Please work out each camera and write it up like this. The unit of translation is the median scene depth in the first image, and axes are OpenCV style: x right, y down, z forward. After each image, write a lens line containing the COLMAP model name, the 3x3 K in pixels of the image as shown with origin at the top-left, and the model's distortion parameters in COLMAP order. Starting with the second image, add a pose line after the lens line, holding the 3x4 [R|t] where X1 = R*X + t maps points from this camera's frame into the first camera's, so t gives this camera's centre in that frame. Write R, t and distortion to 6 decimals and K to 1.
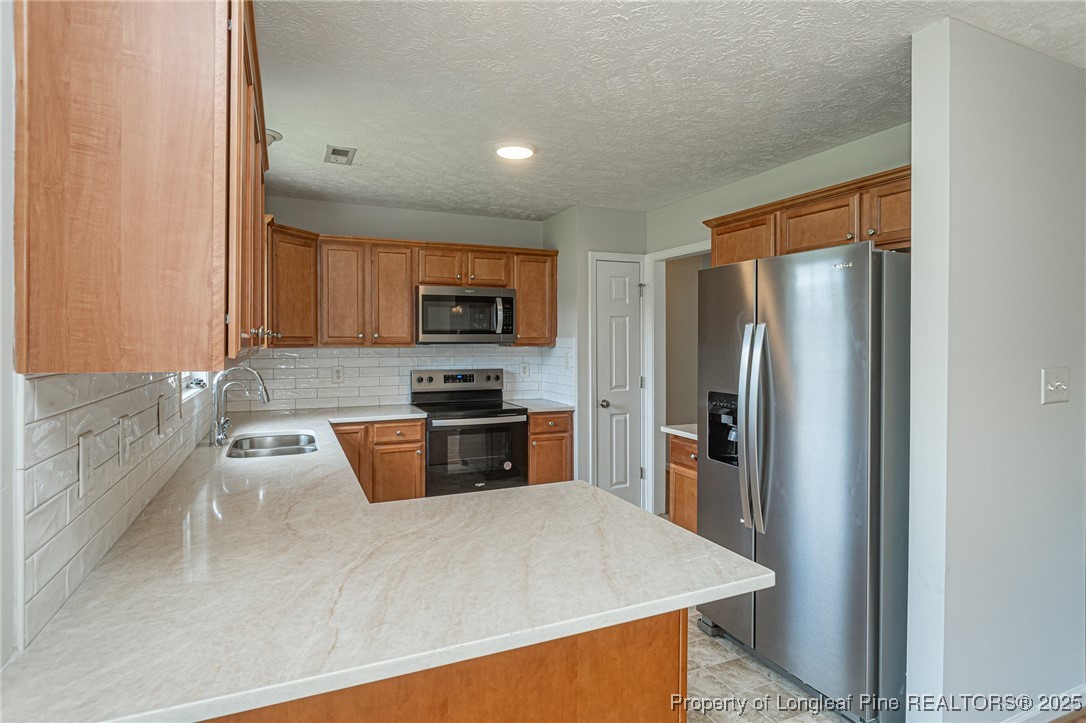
lens RADIAL K [[711.5, 0, 564.2], [0, 711.5, 356.3], [0, 0, 1]] dist [-0.024174, 0.014409]
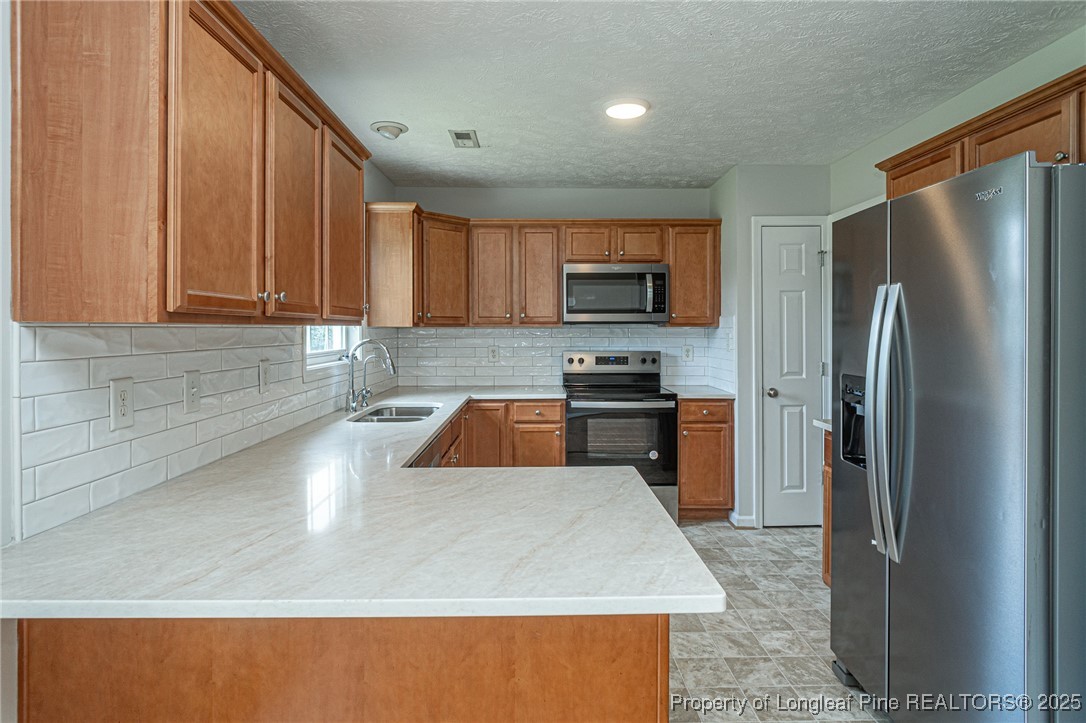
lens RADIAL K [[711.5, 0, 543.3], [0, 711.5, 354.4], [0, 0, 1]] dist [-0.024174, 0.014409]
pose [[0.877635, 0.009209, -0.479242, 0.291705], [-0.011465, 0.999933, -0.001780, 0.032725], [0.479193, 0.007057, 0.877681, 0.149509]]
